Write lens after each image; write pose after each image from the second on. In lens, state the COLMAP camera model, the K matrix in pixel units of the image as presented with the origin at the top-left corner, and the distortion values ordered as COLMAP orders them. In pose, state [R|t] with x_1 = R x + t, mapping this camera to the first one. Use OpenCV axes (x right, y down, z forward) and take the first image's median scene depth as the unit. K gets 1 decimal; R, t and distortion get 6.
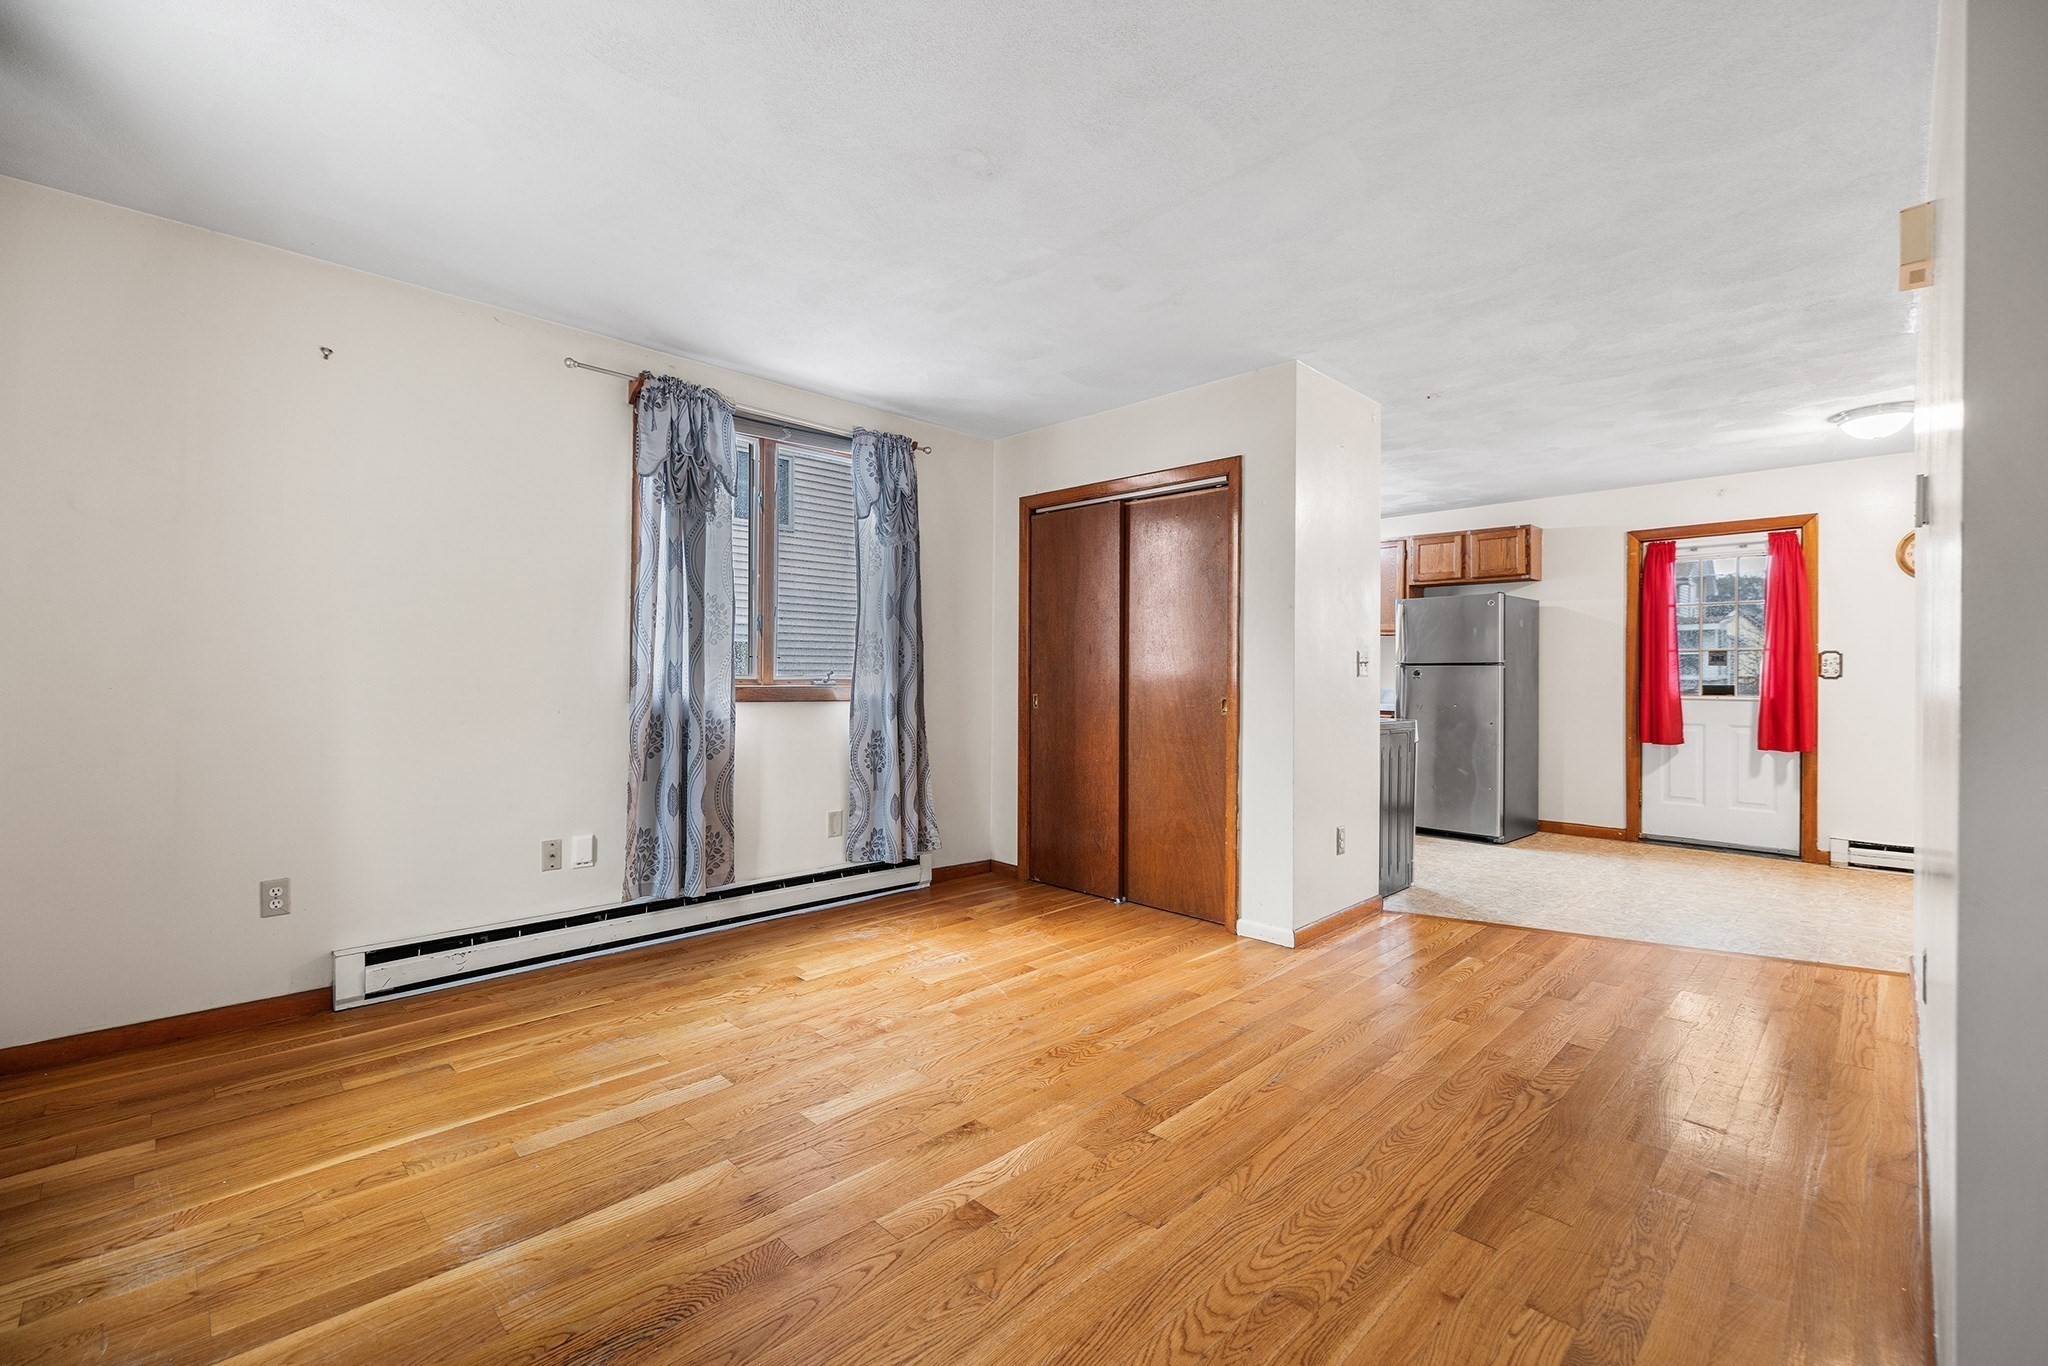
lens RADIAL K [[867.7, 0, 1018.7], [0, 867.7, 673.7], [0, 0, 1]] dist [0.000580, 0.000155]
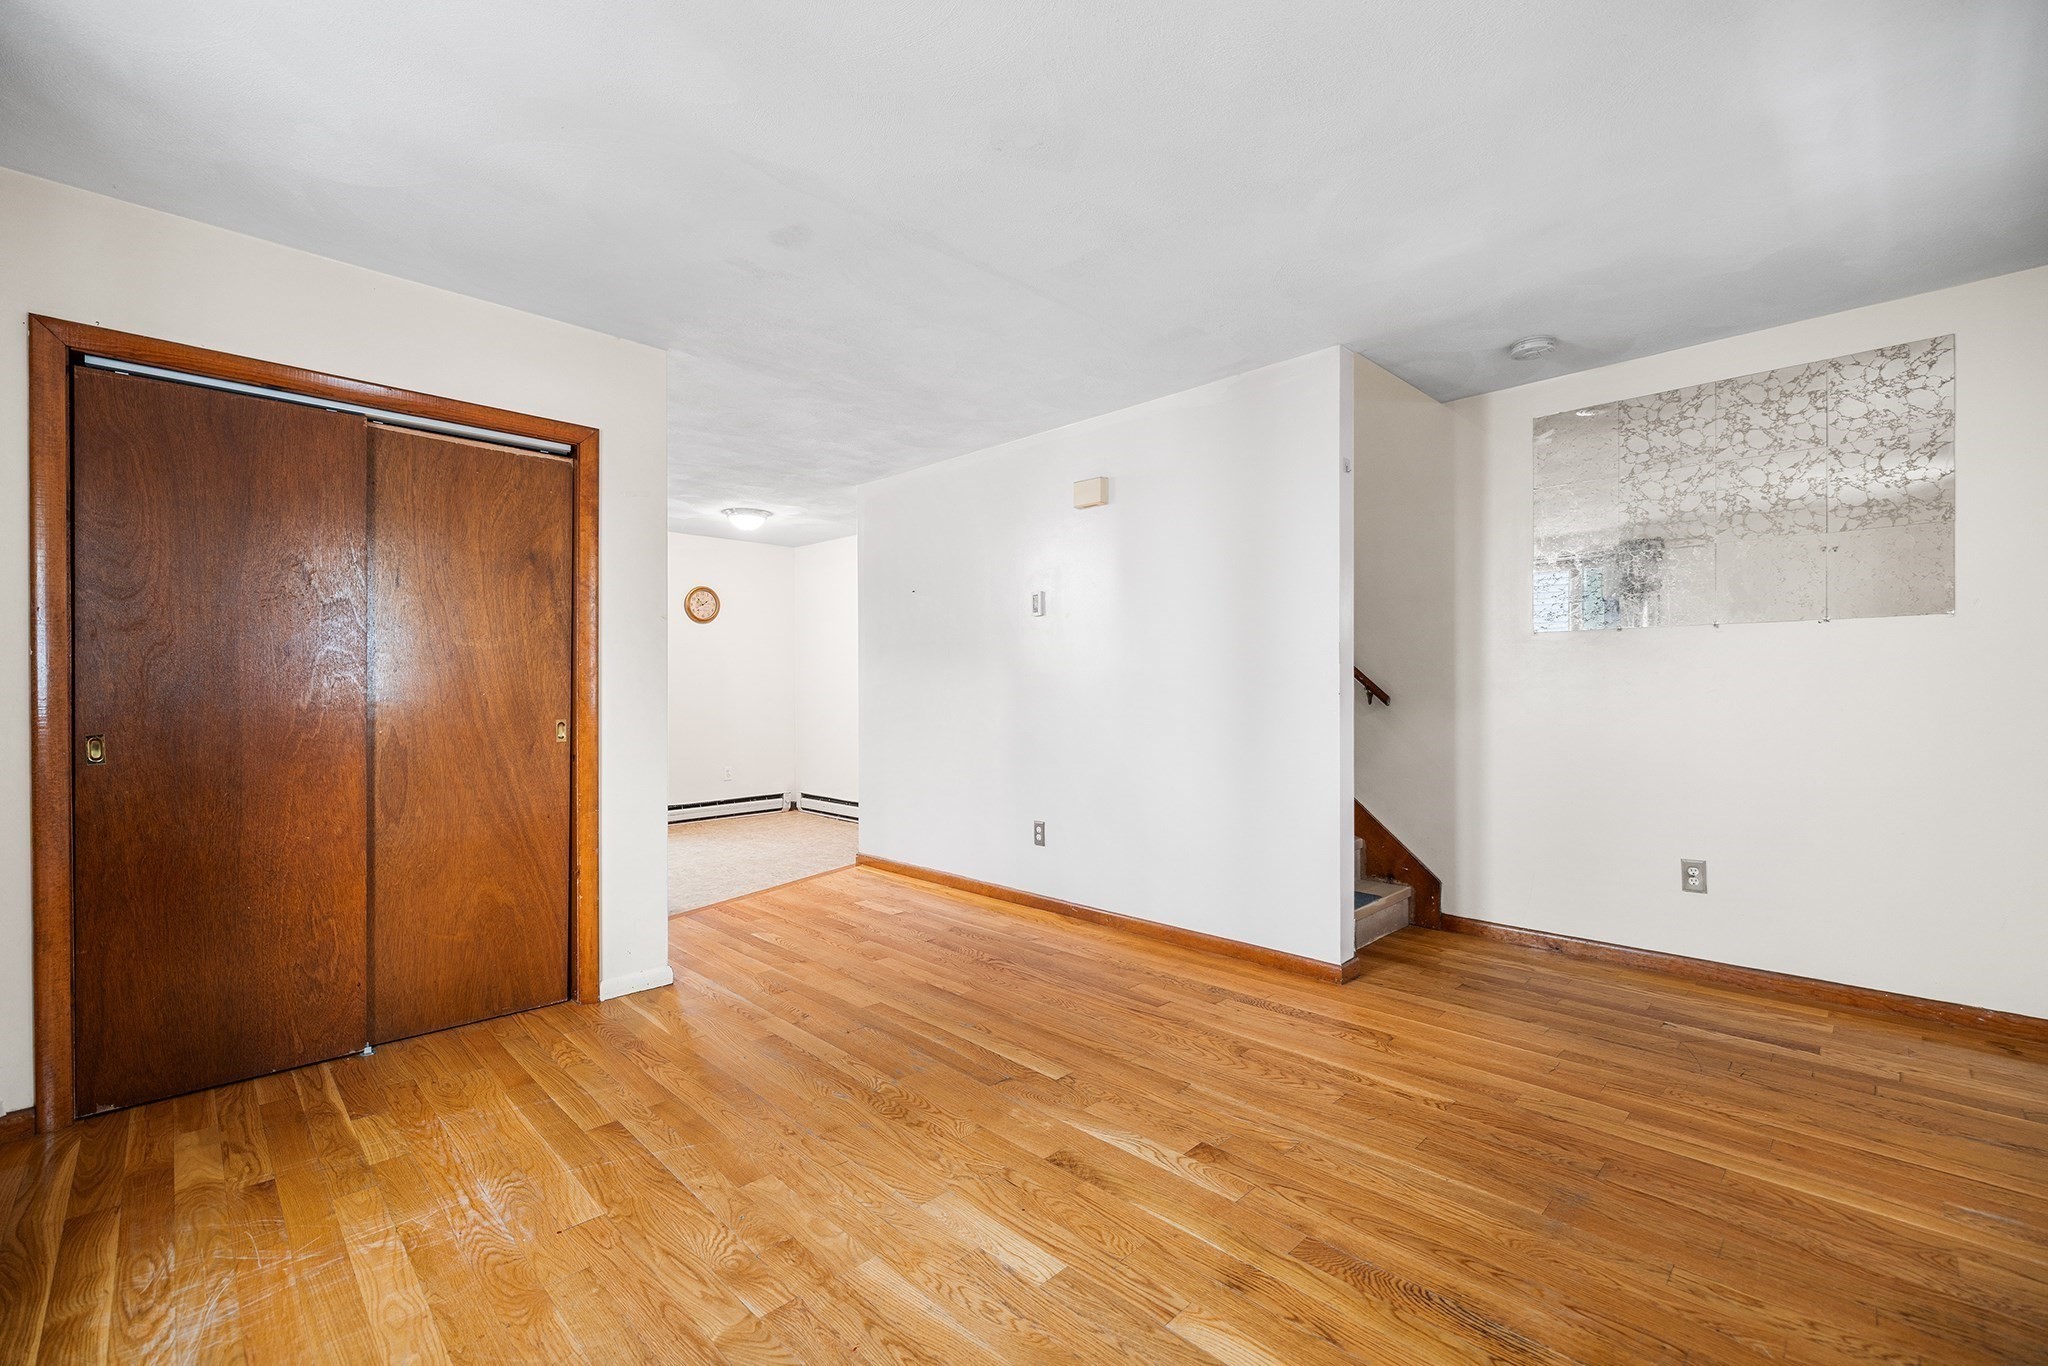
lens RADIAL K [[867.7, 0, 1006.5], [0, 867.7, 693.3], [0, 0, 1]] dist [0.000580, 0.000155]
pose [[0.005395, -0.011131, 0.999923, -0.734975], [-0.000082, 0.999938, 0.011131, -0.008915], [-0.999985, -0.000142, 0.005394, 0.757788]]
